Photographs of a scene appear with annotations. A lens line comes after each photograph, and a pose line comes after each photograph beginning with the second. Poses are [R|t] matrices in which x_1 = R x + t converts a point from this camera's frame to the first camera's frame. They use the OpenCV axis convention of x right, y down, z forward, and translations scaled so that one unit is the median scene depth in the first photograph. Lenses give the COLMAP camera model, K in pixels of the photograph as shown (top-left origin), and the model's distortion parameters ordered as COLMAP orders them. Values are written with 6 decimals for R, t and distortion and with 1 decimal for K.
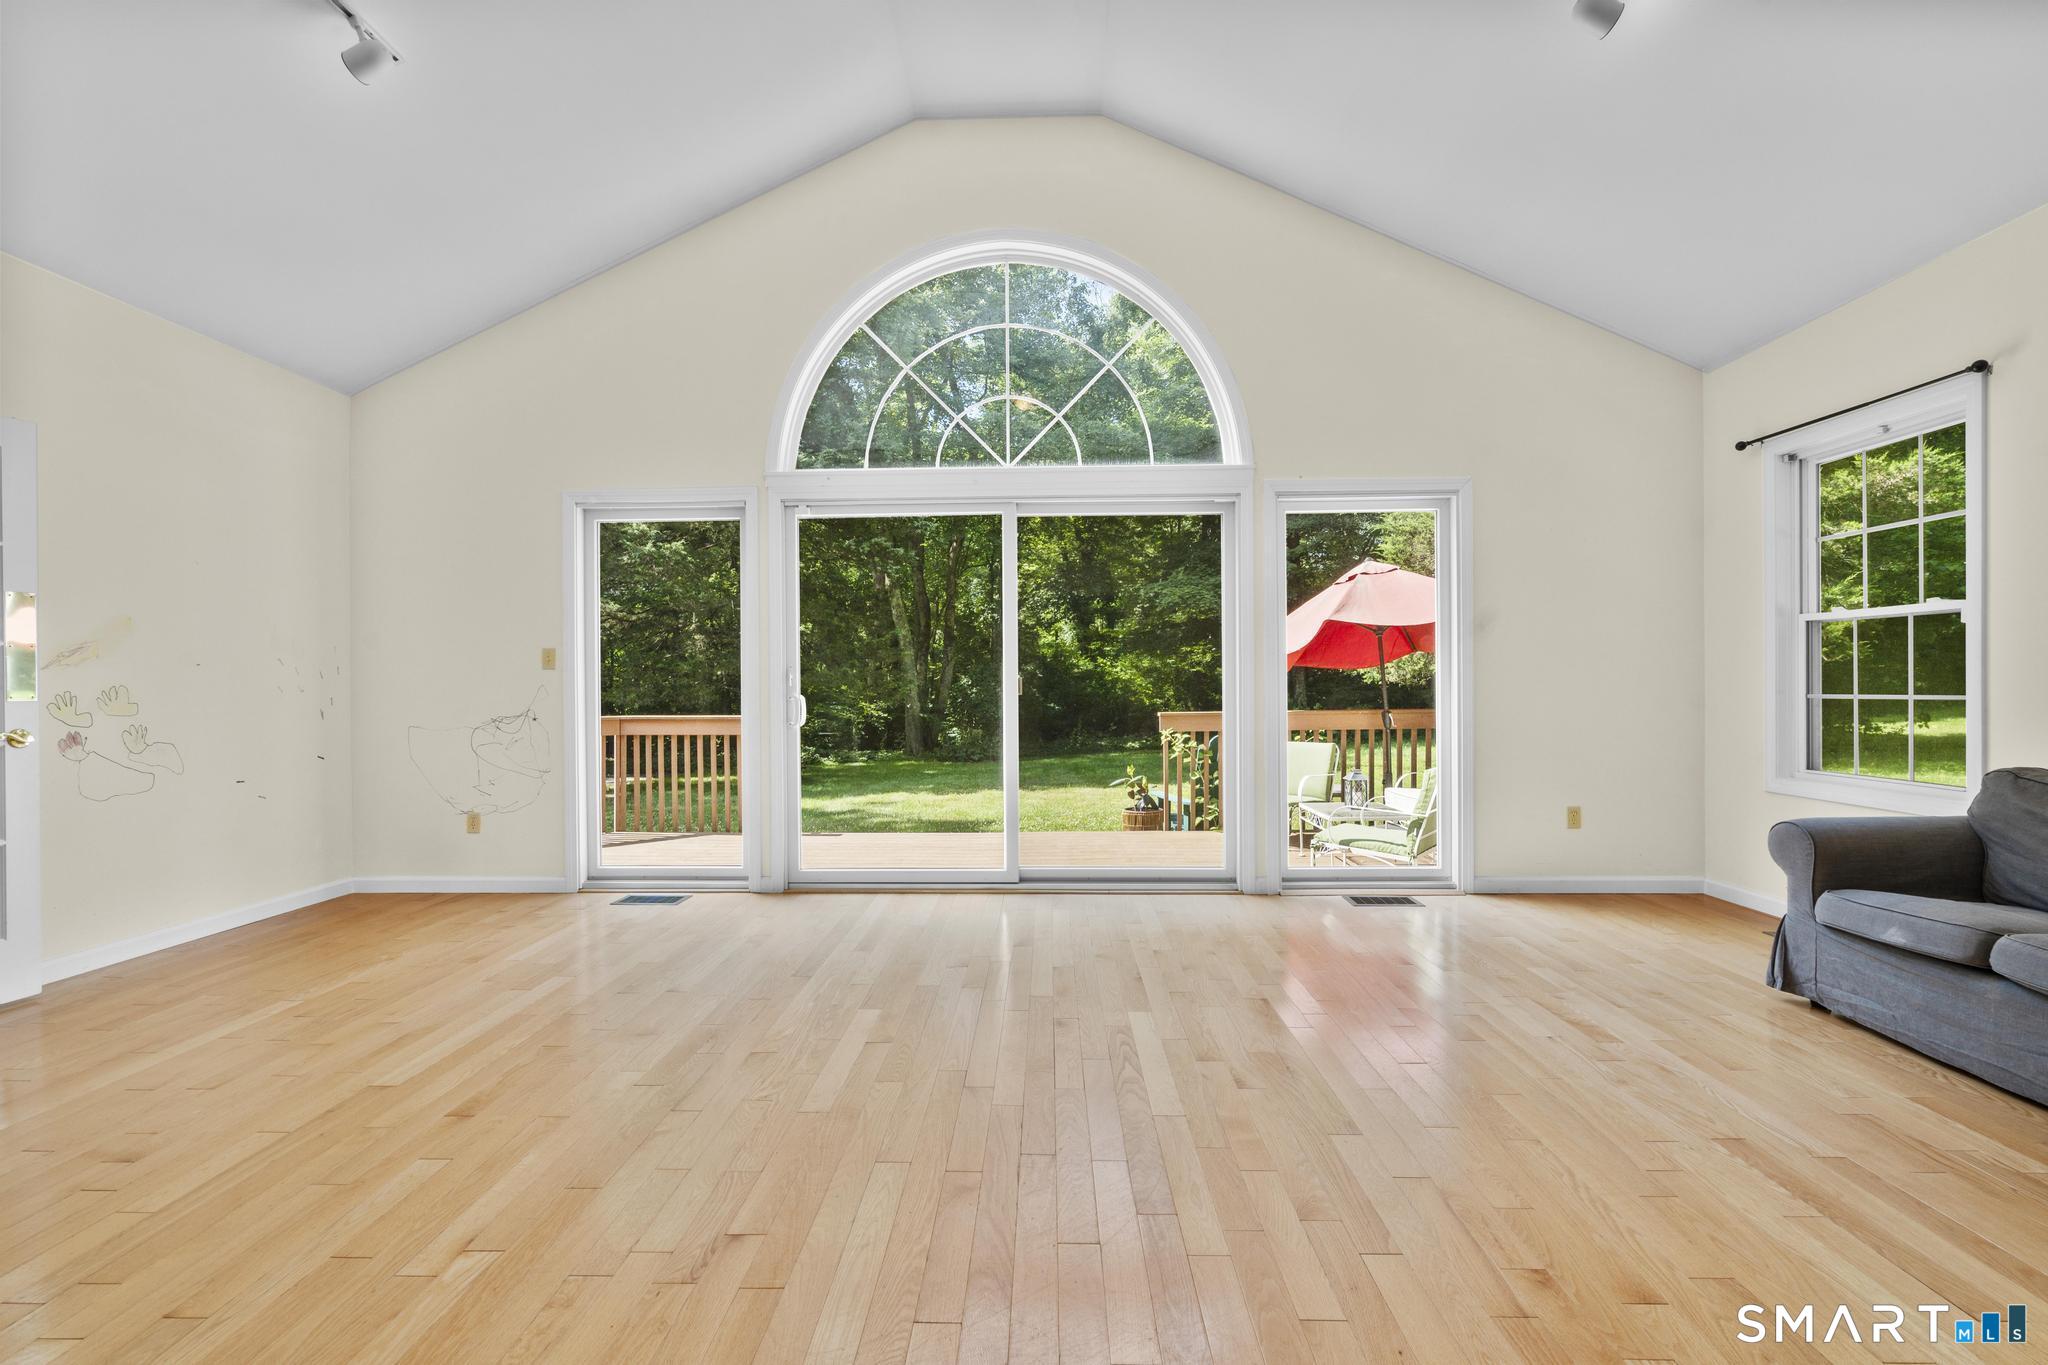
lens RADIAL K [[920.1, 0, 1023.3], [0, 920.1, 690.1], [0, 0, 1]] dist [-0.009838, 0.005844]
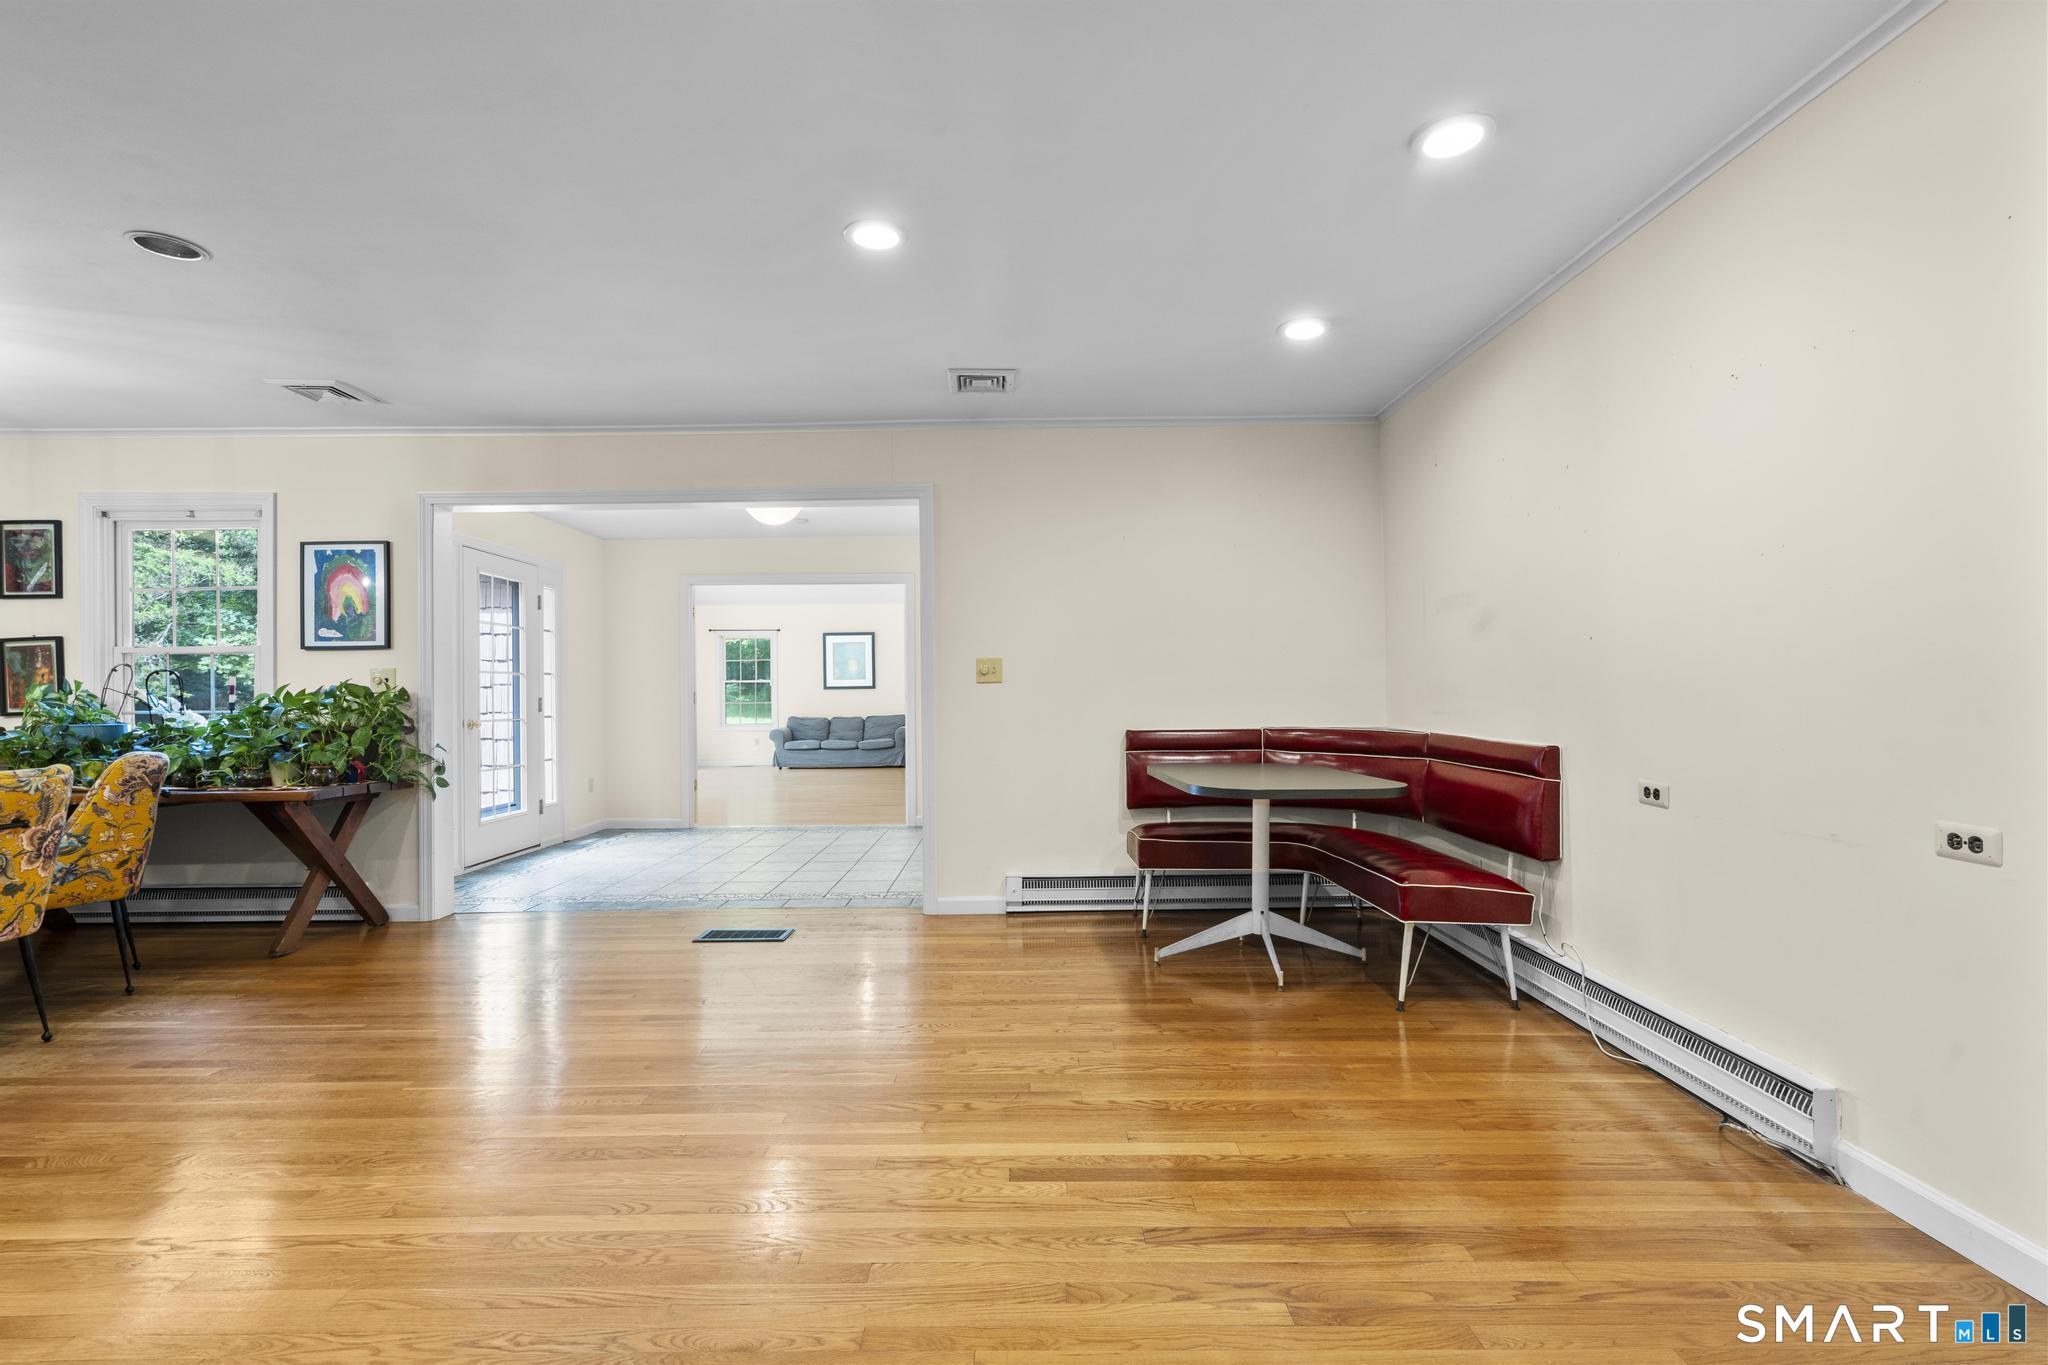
lens RADIAL K [[920.1, 0, 1024.3], [0, 920.1, 693.2], [0, 0, 1]] dist [-0.009838, 0.005844]
pose [[-0.039810, 0.010872, 0.999148, -2.408316], [0.018619, 0.999775, -0.010137, 0.022075], [-0.999034, 0.018200, -0.040003, -0.026145]]
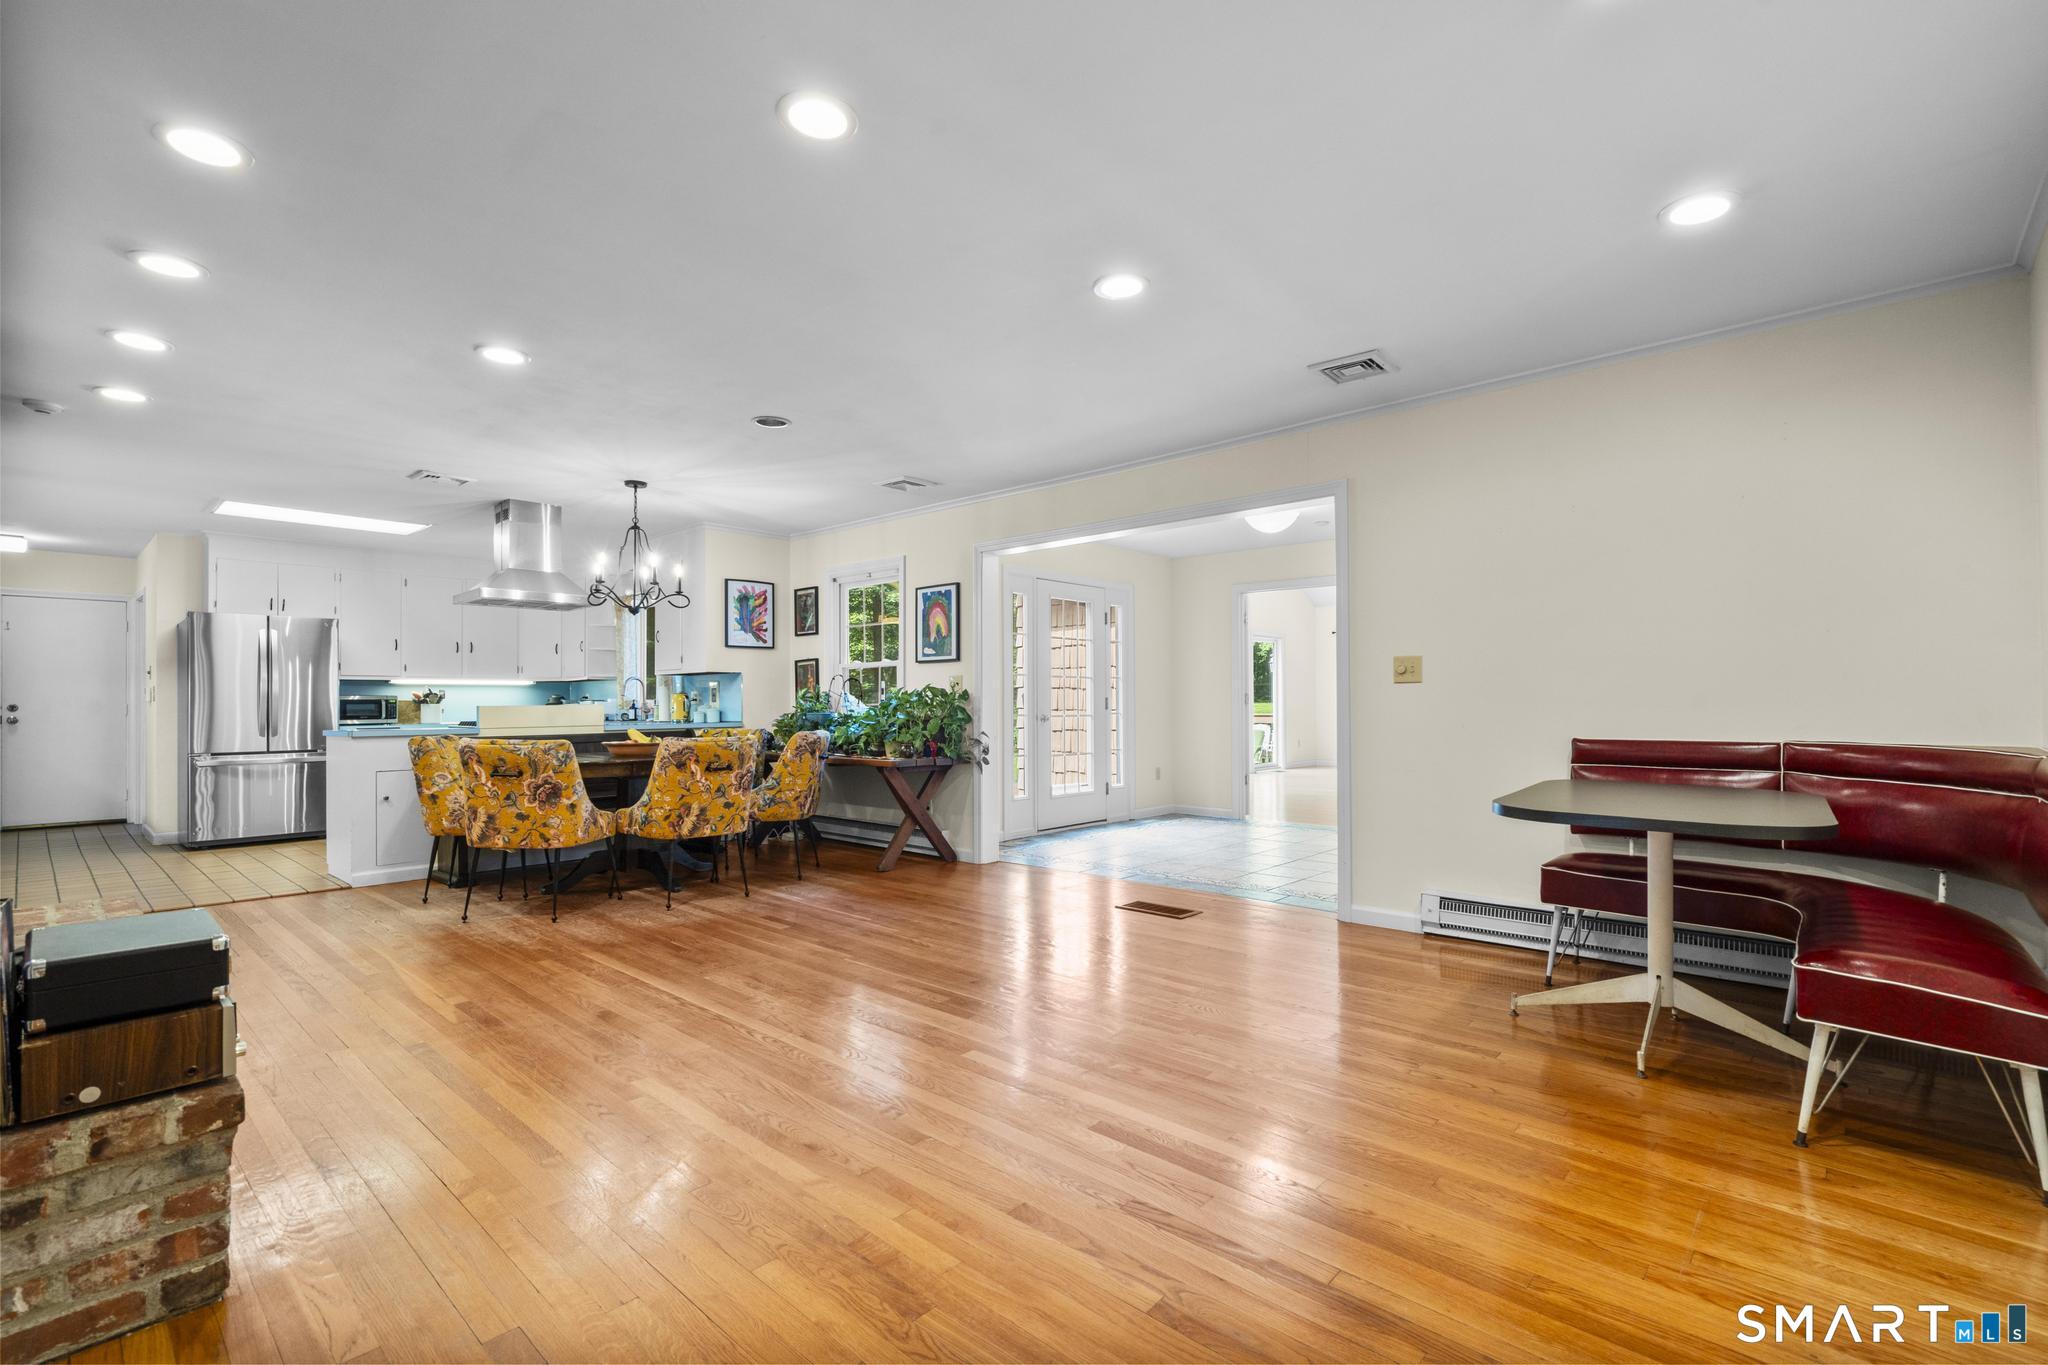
lens RADIAL K [[920.1, 0, 1019.8], [0, 920.1, 687.6], [0, 0, 1]] dist [-0.009838, 0.005844]
pose [[0.648406, 0.017453, 0.761095, -2.369191], [0.006046, 0.999588, -0.028073, 0.028926], [-0.761271, 0.022805, 0.648033, -0.313492]]
